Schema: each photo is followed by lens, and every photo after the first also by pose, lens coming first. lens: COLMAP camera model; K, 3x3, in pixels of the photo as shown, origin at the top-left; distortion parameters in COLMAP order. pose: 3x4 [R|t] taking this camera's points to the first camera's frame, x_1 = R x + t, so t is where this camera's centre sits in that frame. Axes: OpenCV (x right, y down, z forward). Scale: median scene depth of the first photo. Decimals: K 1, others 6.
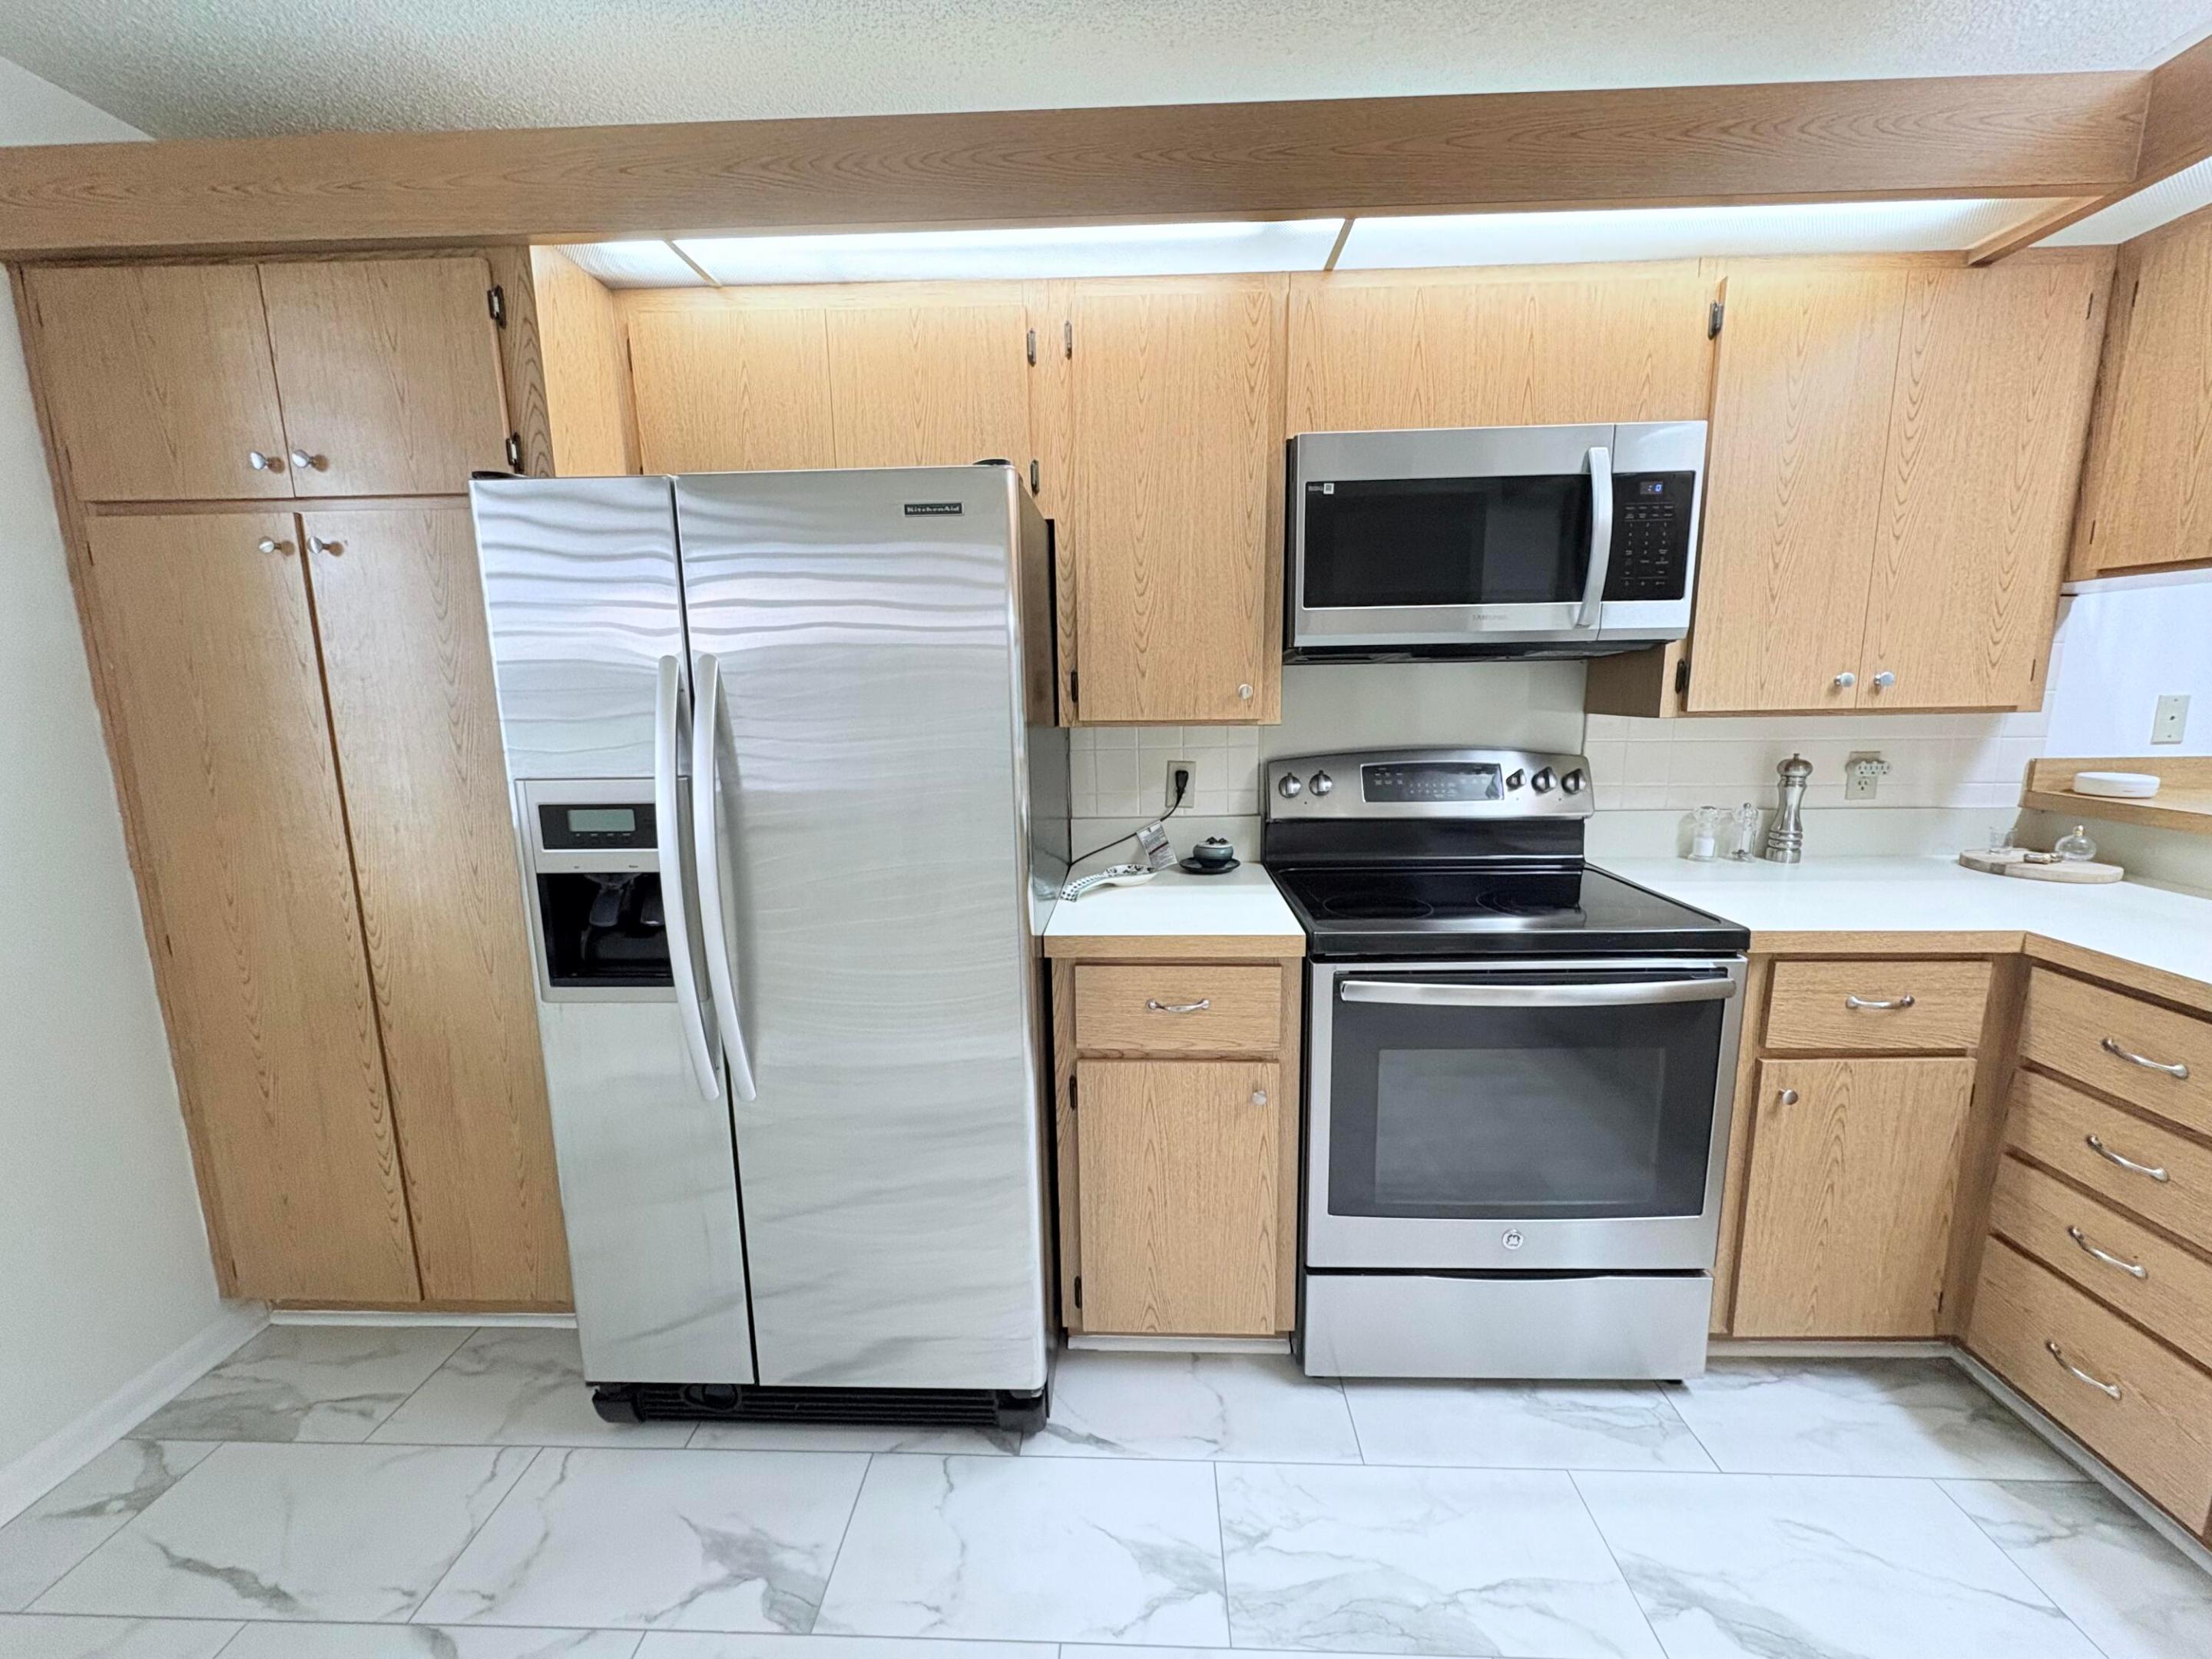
lens RADIAL K [[877.1, 0, 1104.5], [0, 877.1, 830.7], [0, 0, 1]] dist [0.000191, -0.000052]
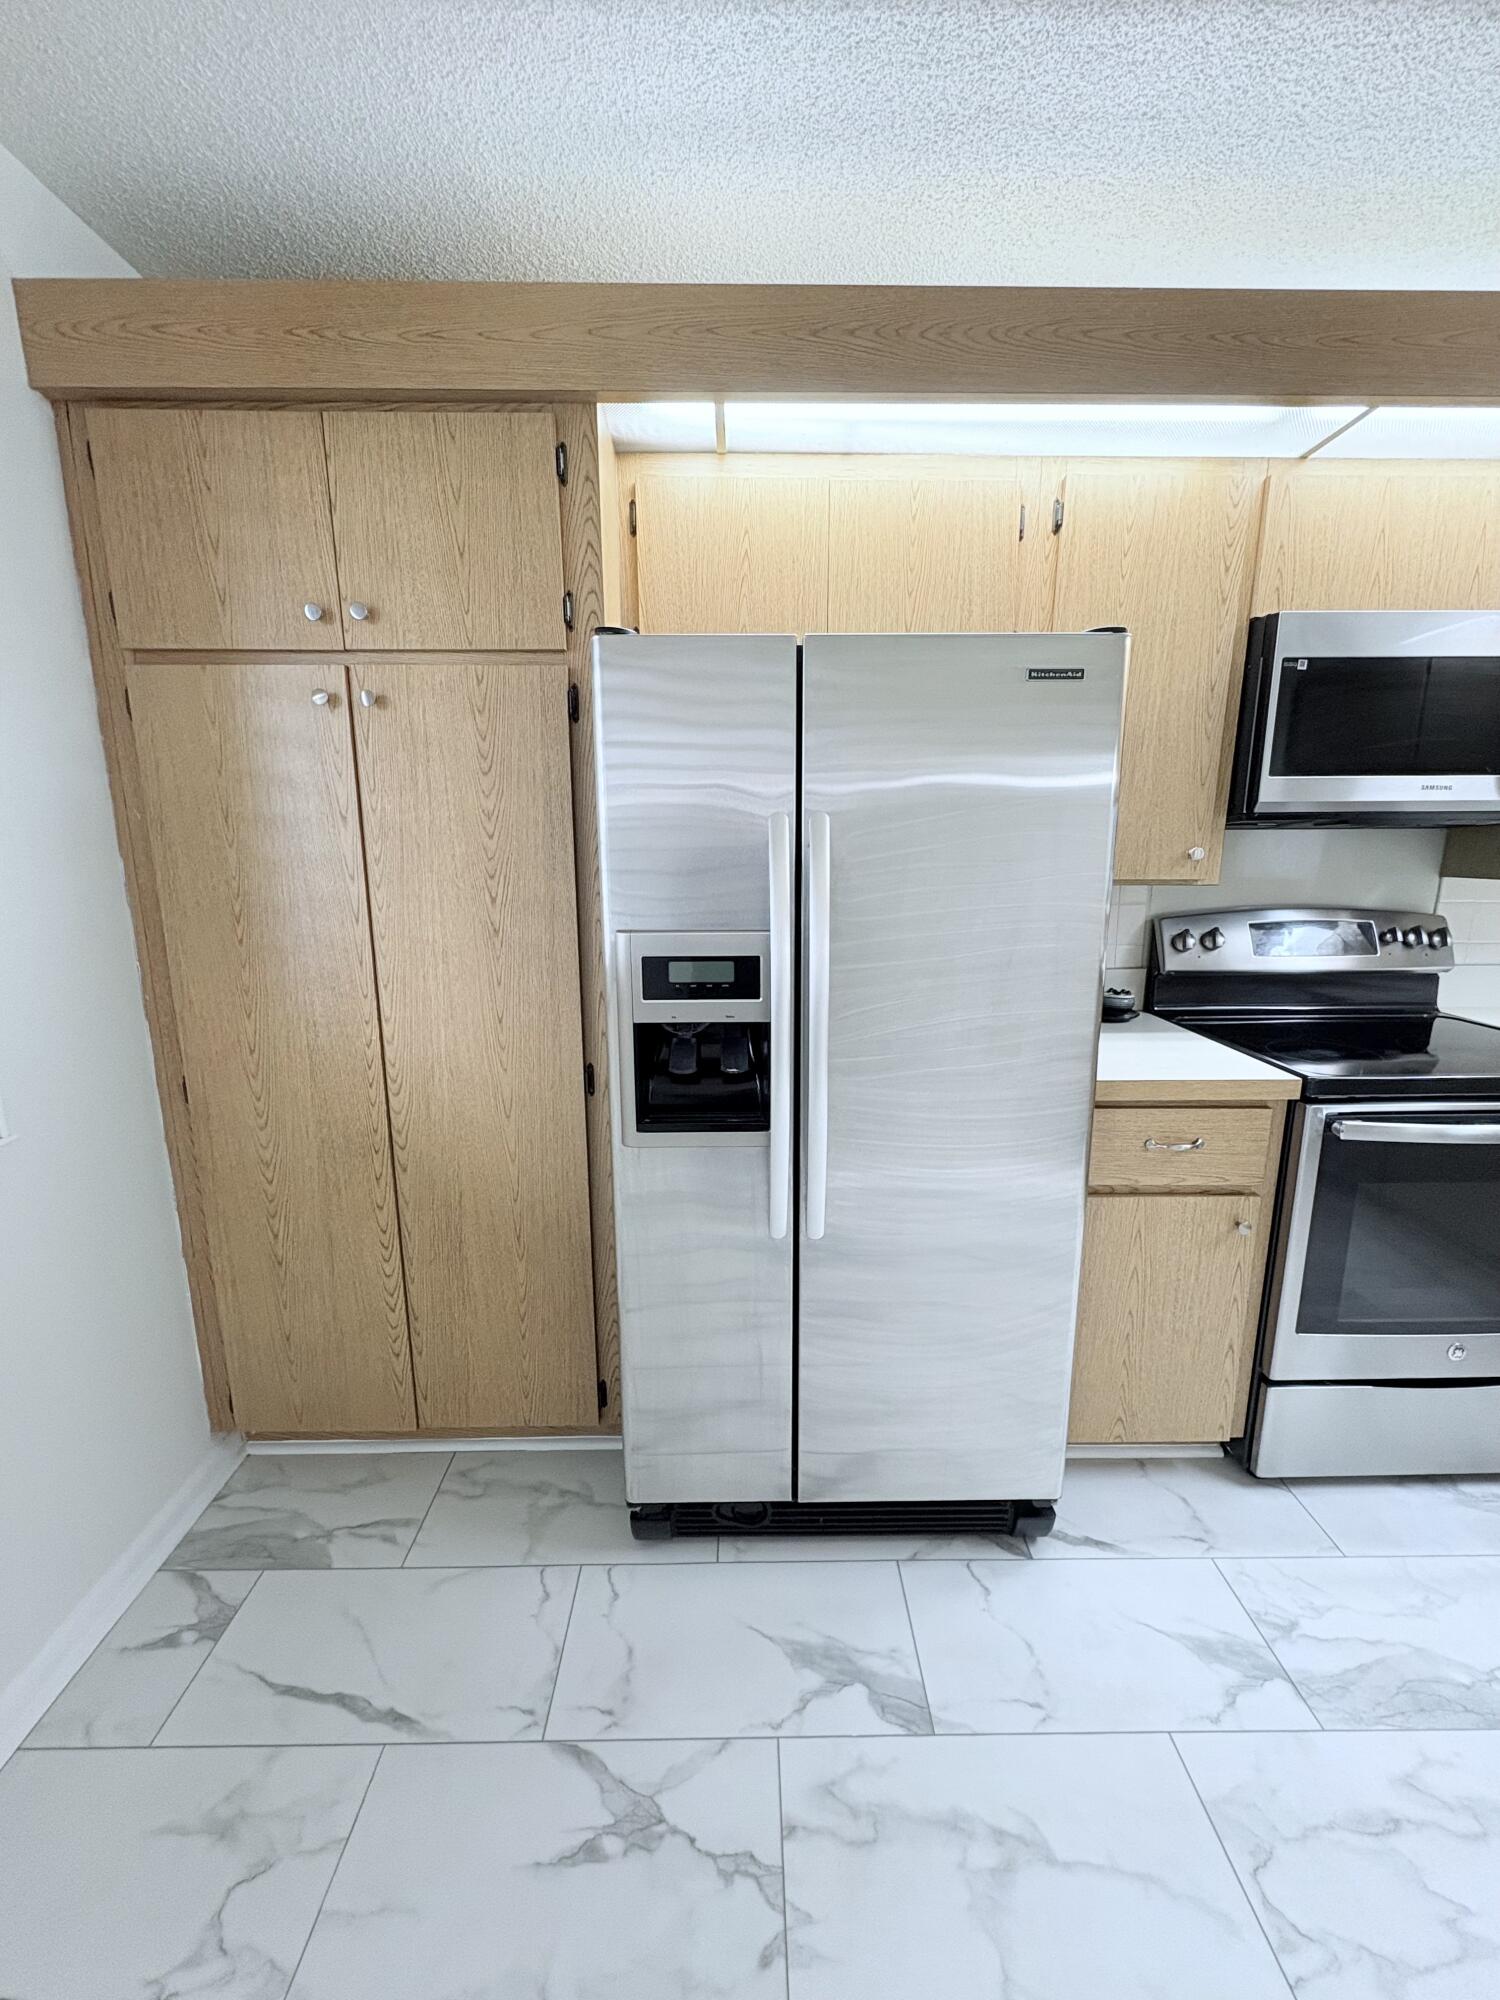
lens RADIAL K [[793.1, 0, 749.0], [0, 793.1, 999.7], [0, 0, 1]] dist [0.000191, -0.000052]
pose [[0.998731, 0.001841, 0.050330, -0.483081], [-0.003180, 0.999643, 0.026540, -0.003632], [-0.050264, -0.026666, 0.998380, 0.054781]]
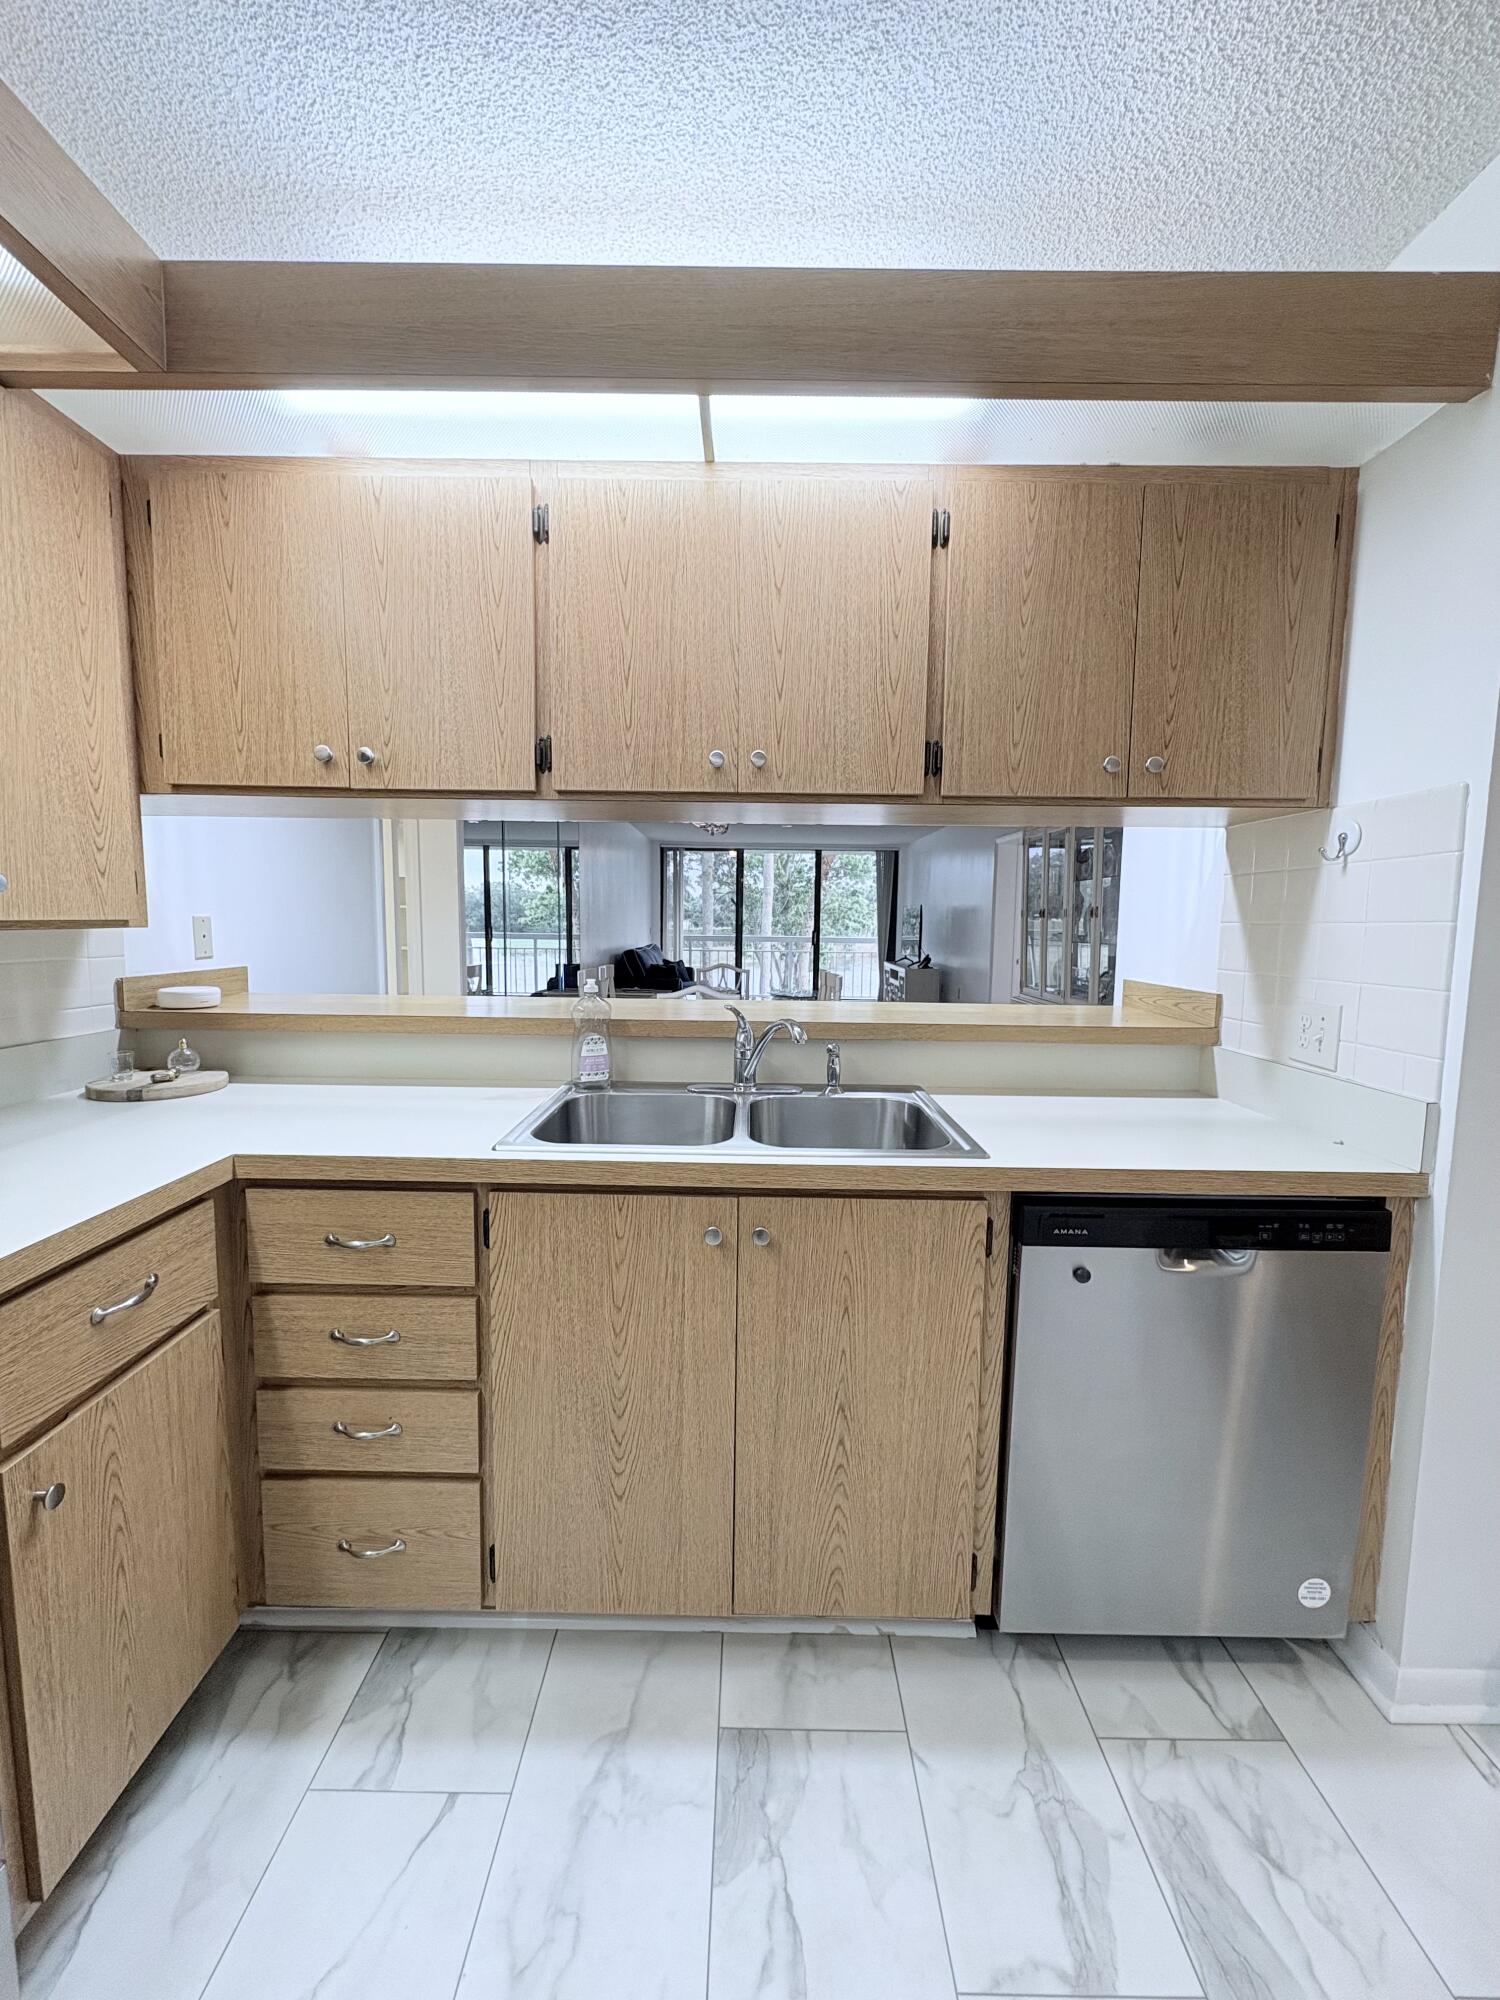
lens RADIAL K [[793.1, 0, 749.0], [0, 793.1, 999.7], [0, 0, 1]] dist [0.000191, -0.000052]
pose [[-0.036670, -0.085787, 0.995638, 0.191901], [0.158324, 0.983226, 0.090549, -0.035157], [-0.986706, 0.160954, -0.022472, 0.422393]]
